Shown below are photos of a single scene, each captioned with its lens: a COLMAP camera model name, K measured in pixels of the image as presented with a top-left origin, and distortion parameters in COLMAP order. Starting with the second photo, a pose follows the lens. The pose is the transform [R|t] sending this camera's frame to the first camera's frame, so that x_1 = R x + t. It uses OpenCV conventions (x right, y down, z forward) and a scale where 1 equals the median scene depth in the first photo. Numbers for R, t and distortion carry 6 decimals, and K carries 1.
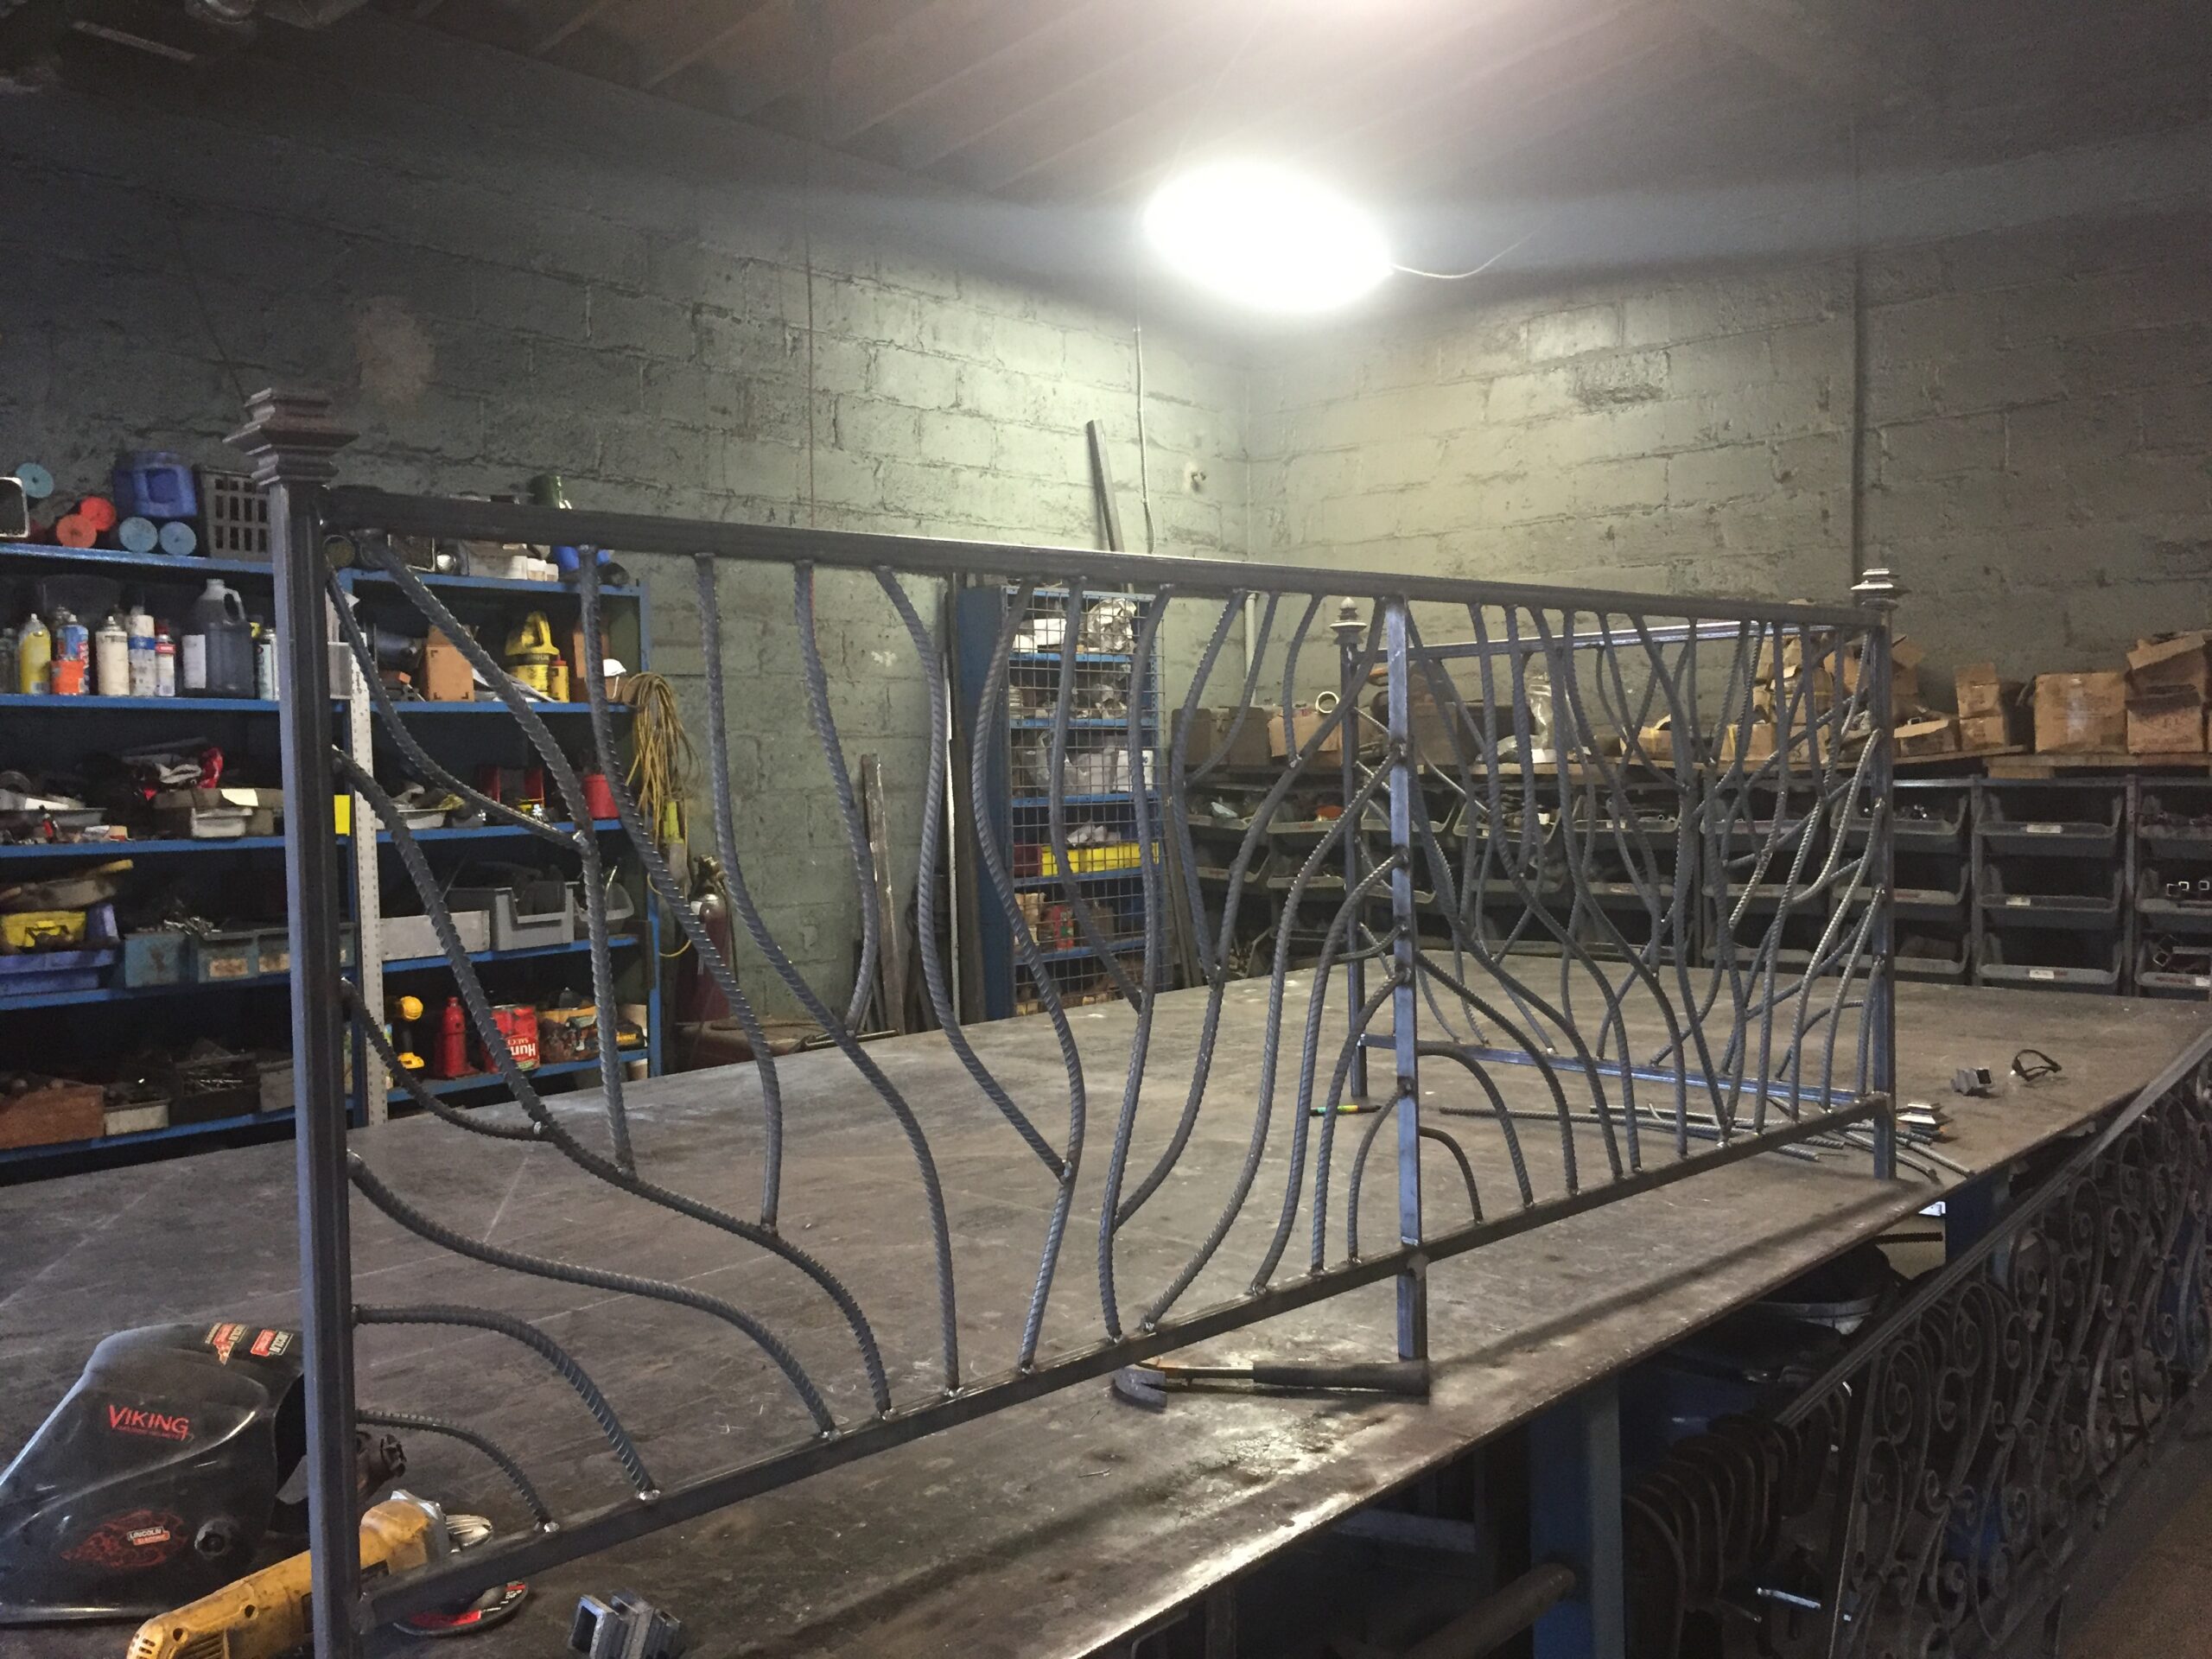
lens RADIAL K [[1896.5, 0, 1106.0], [0, 1896.5, 829.5], [0, 0, 1]] dist [-0.002396, -0.002232]
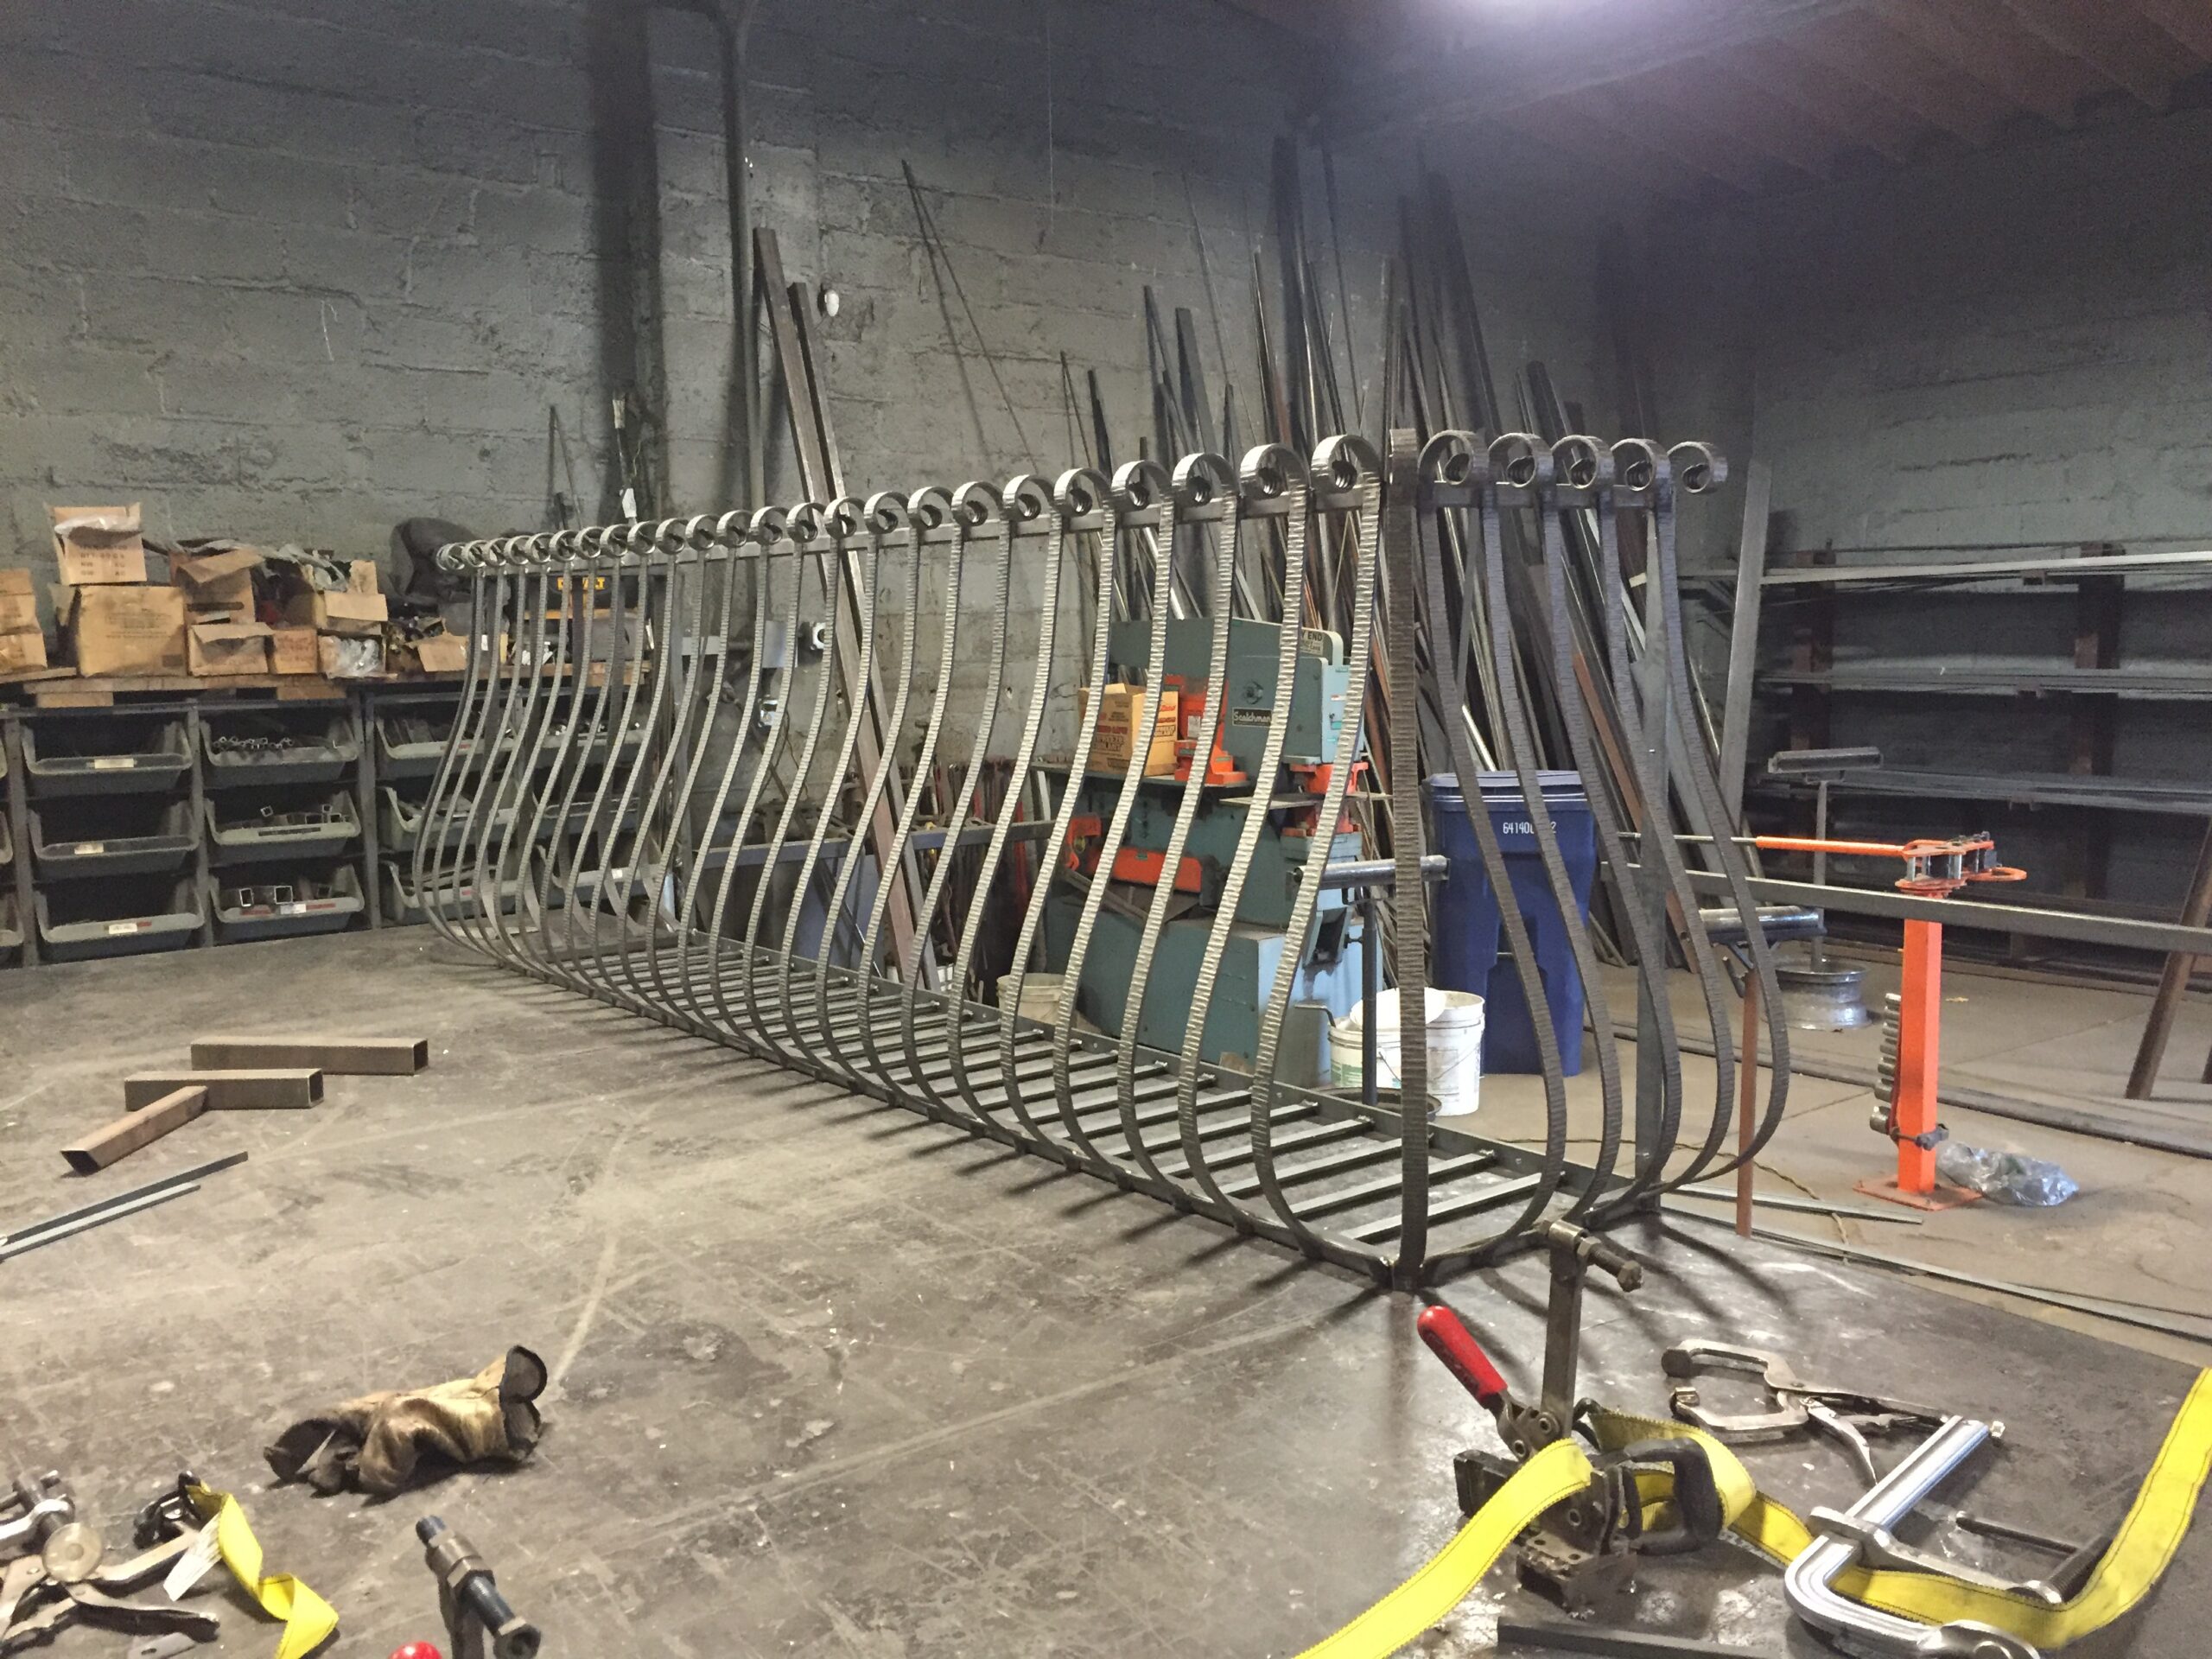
lens RADIAL K [[1896.5, 0, 1106.0], [0, 1896.5, 829.5], [0, 0, 1]] dist [-0.002396, -0.002232]
pose [[0.205048, -0.090163, 0.974590, -0.265863], [0.049922, 0.995415, 0.081586, -0.018335], [-0.977478, 0.031925, 0.208609, 0.369062]]
